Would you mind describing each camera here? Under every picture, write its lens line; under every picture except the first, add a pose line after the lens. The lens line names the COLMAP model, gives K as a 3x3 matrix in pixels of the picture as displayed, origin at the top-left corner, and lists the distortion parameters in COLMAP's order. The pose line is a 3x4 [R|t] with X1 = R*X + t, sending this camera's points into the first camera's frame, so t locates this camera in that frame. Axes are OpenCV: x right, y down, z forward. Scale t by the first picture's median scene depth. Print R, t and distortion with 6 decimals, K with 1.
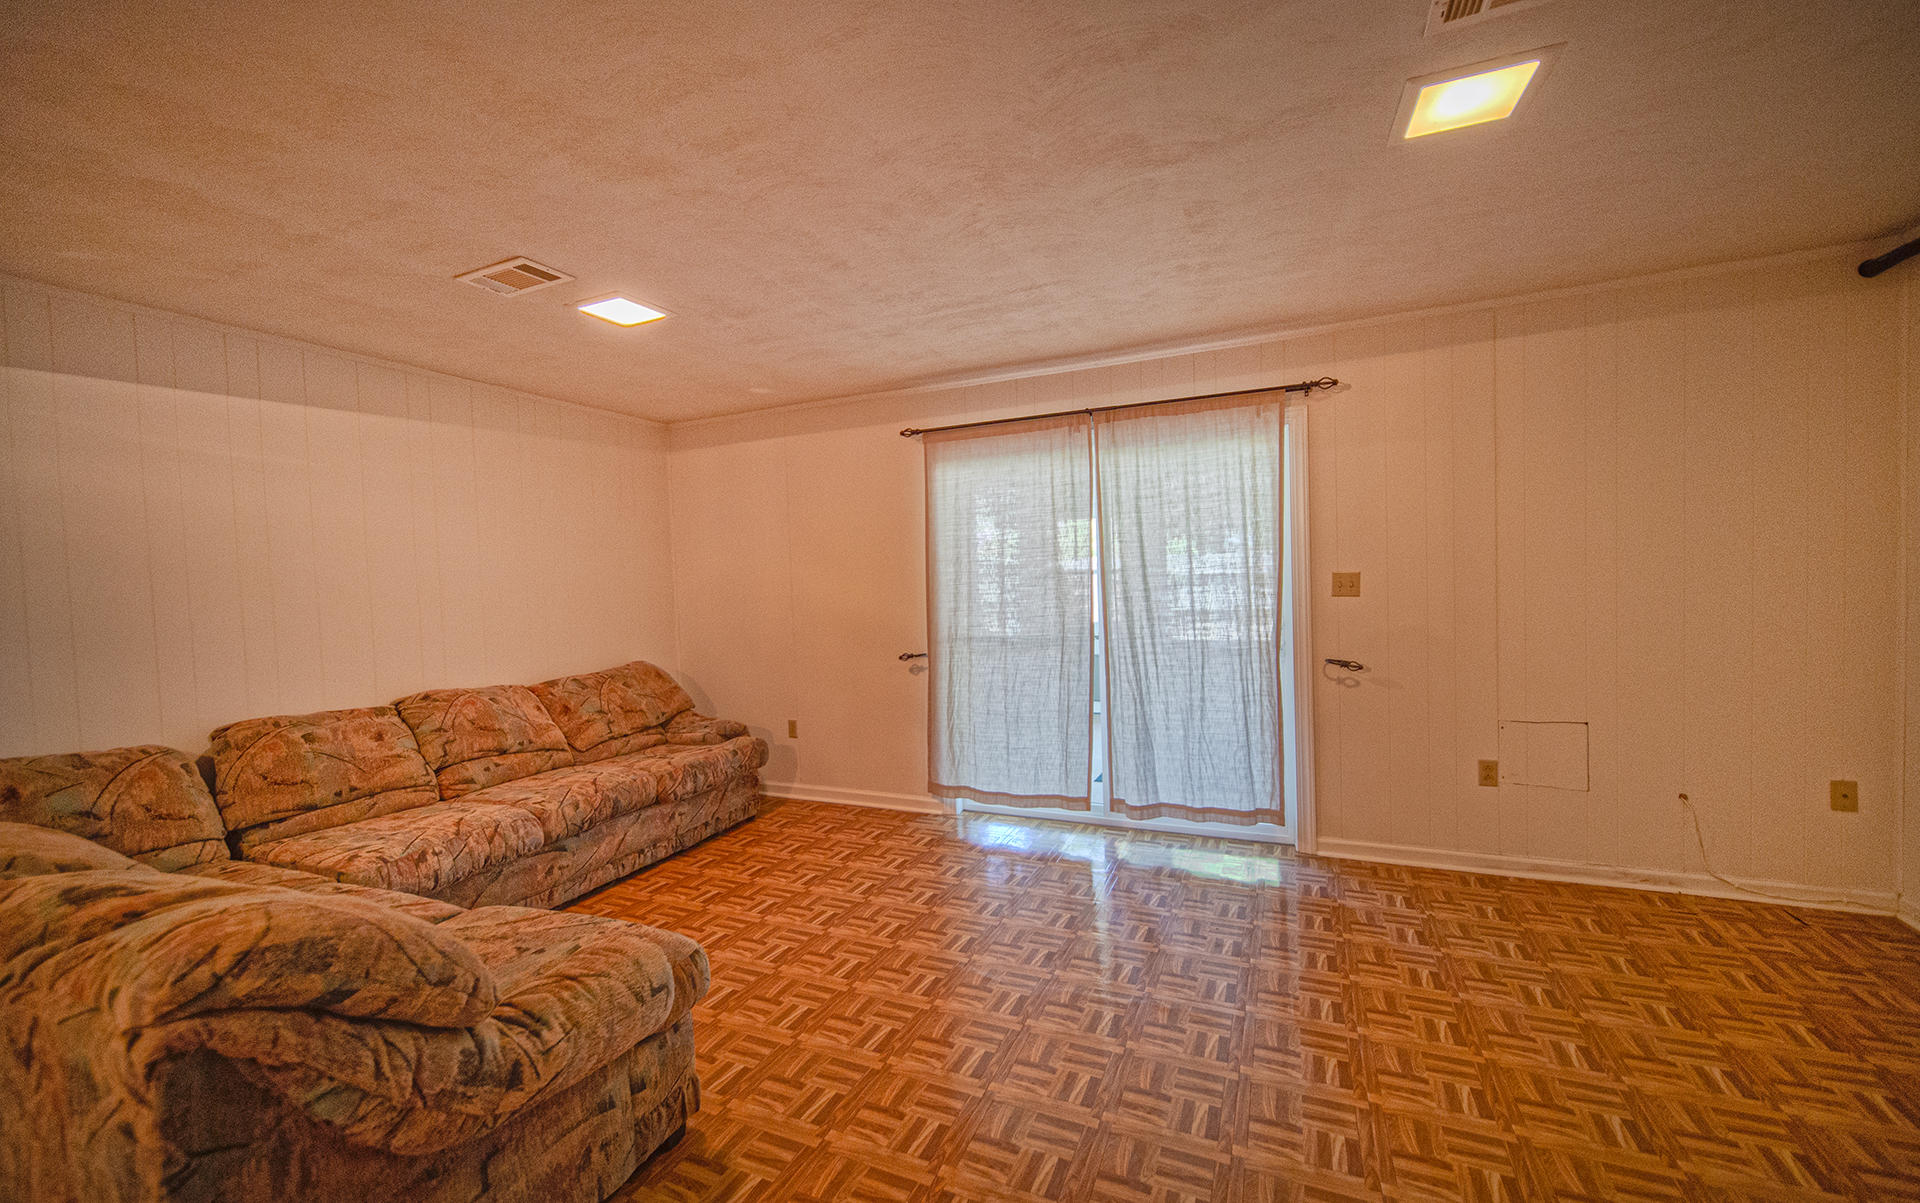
lens RADIAL K [[738.3, 0, 949.9], [0, 738.3, 606.8], [0, 0, 1]] dist [-0.001429, 0.000008]
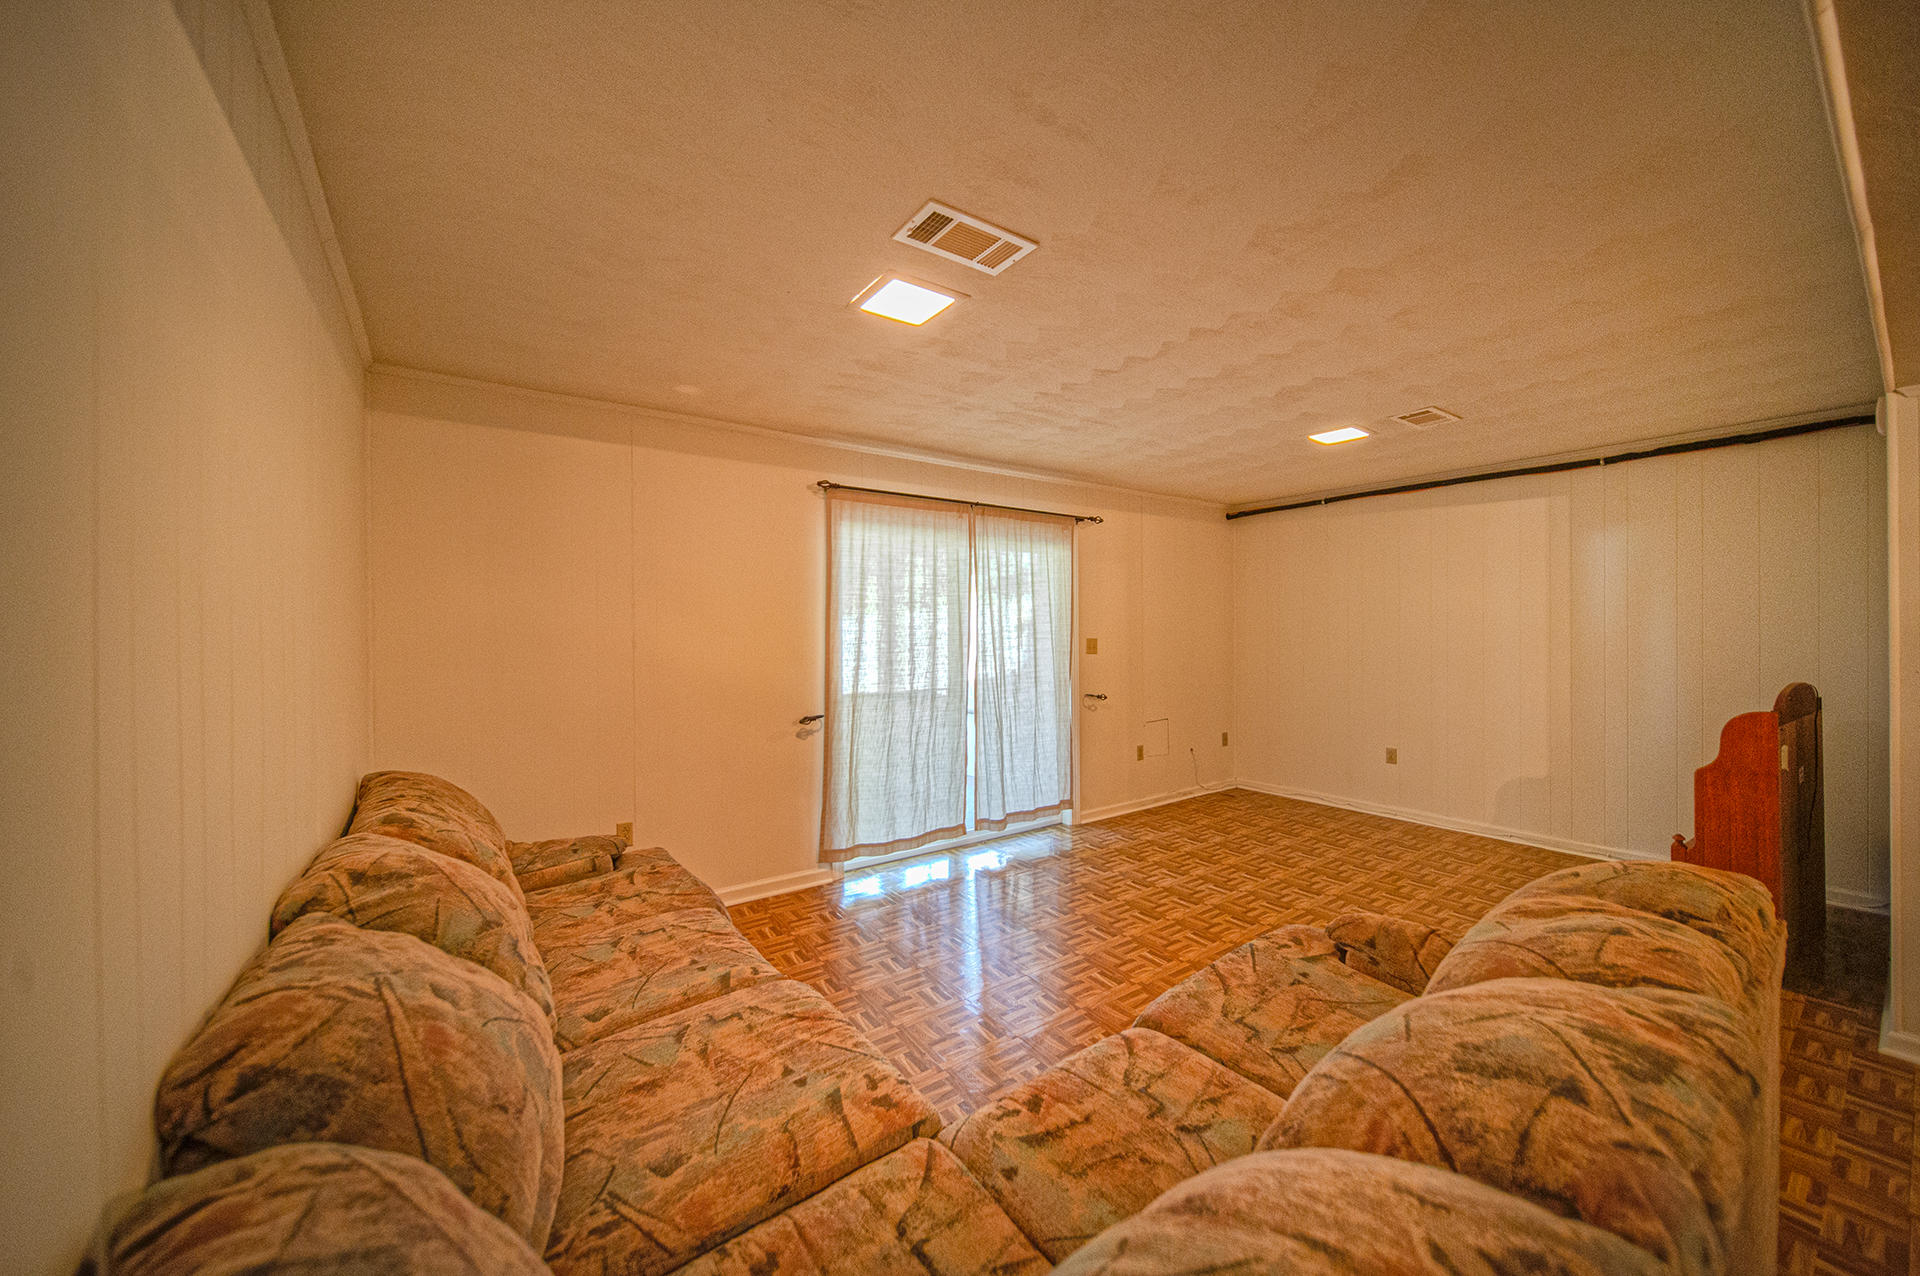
lens RADIAL K [[704.2, 0, 957.5], [0, 704.2, 635.0], [0, 0, 1]] dist [0.000549, -0.000120]
pose [[0.505823, 0.024561, 0.862287, -0.841889], [0.022403, 0.998883, -0.041593, 0.002054], [-0.862346, 0.040356, 0.504708, 0.443141]]
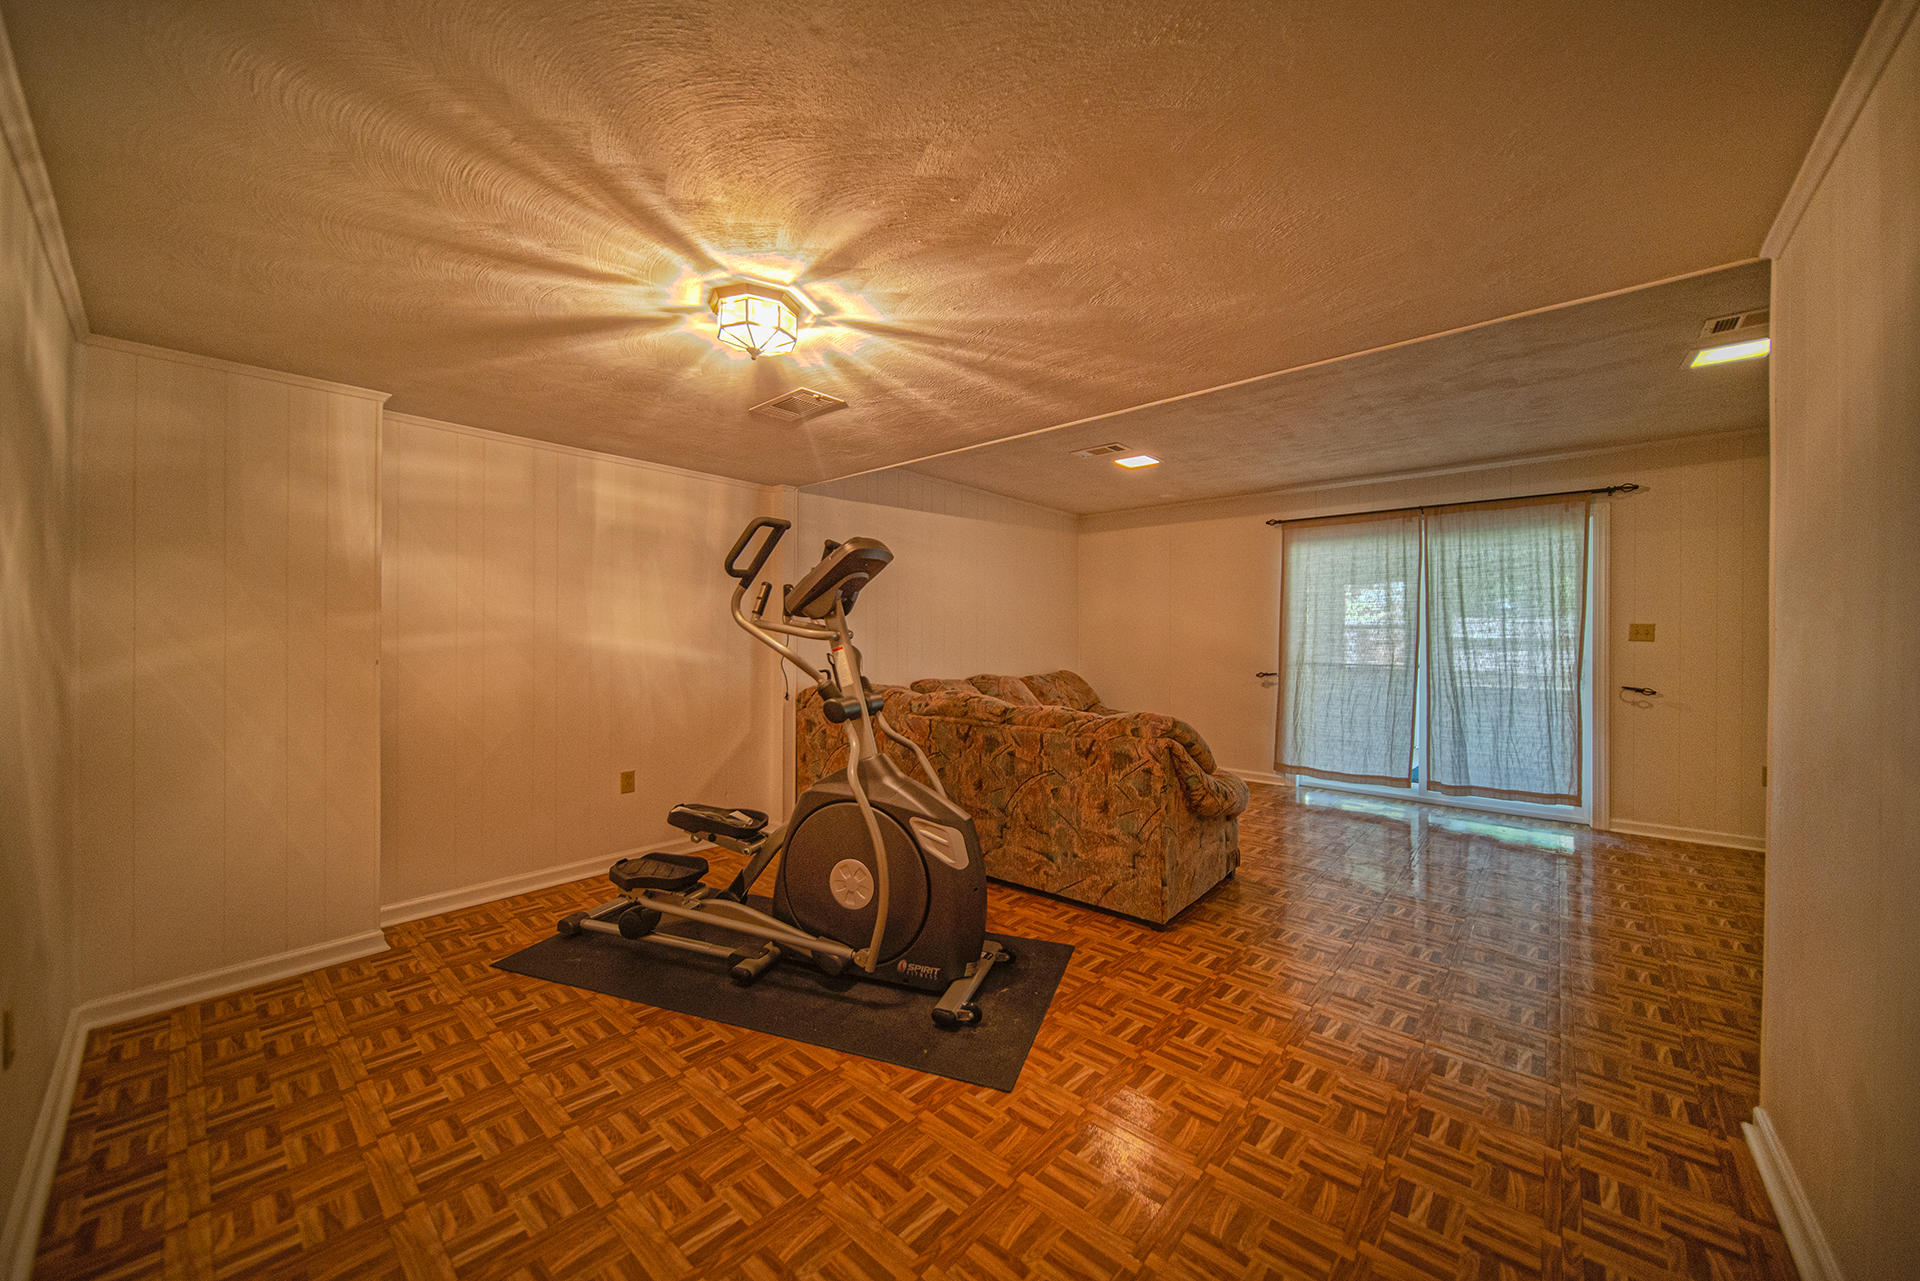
lens RADIAL K [[668.4, 0, 960.0], [0, 668.4, 640.5], [0, 0, 1]] dist [-0.000258, -0.000008]
pose [[0.954773, 0.040224, -0.294602, -0.279474], [-0.049361, 0.998501, -0.023641, 0.069987], [0.293210, 0.037114, 0.955327, -0.507025]]
